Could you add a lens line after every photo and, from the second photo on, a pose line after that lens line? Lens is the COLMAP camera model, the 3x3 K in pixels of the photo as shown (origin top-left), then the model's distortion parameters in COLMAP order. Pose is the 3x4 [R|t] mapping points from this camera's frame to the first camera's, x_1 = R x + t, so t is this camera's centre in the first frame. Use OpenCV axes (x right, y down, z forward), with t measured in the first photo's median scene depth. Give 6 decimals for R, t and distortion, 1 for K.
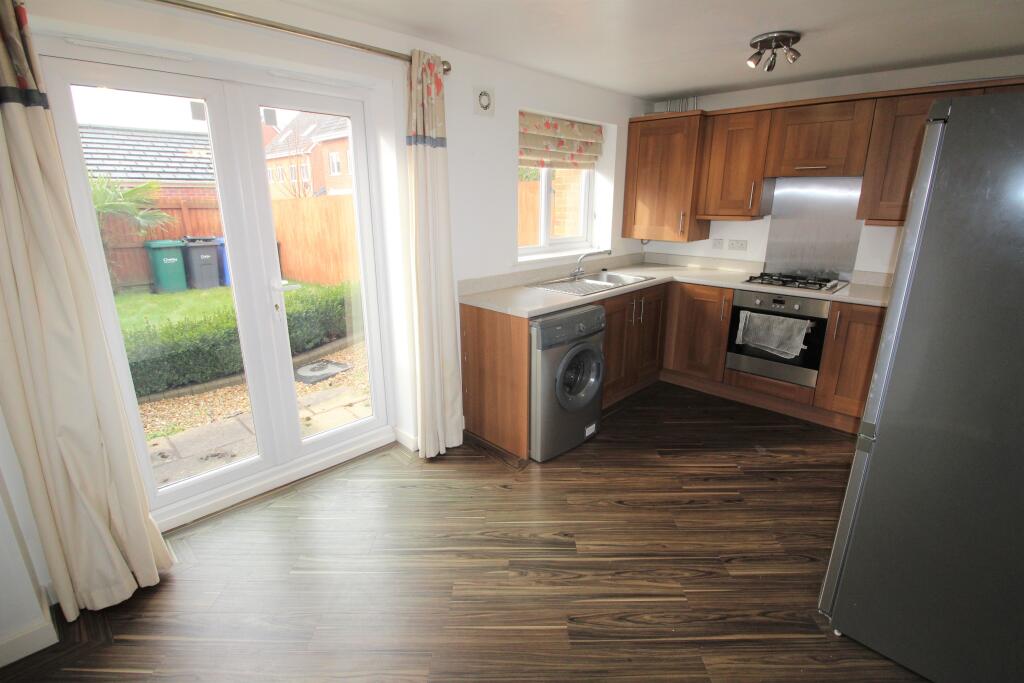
lens RADIAL K [[481.7, 0, 513.0], [0, 481.7, 335.8], [0, 0, 1]] dist [-0.001064, -0.000118]
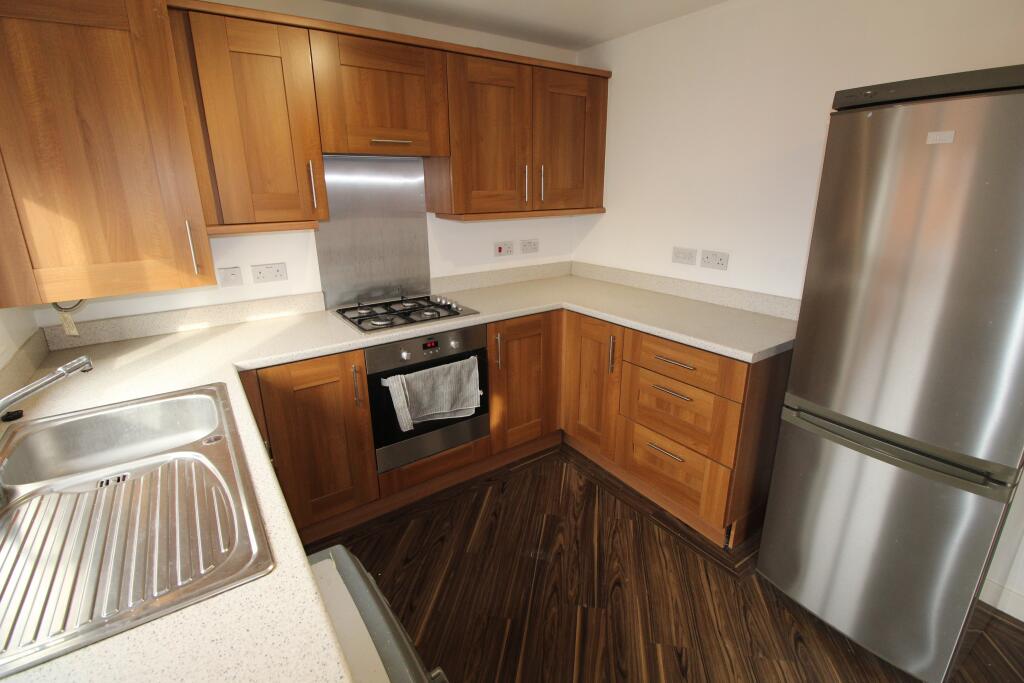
lens RADIAL K [[481.7, 0, 513.0], [0, 481.7, 335.8], [0, 0, 1]] dist [-0.001064, -0.000118]
pose [[0.191528, -0.296607, 0.935597, -0.040890], [0.280368, 0.930058, 0.237456, -0.208322], [-0.940591, 0.216832, 0.261291, 0.717936]]
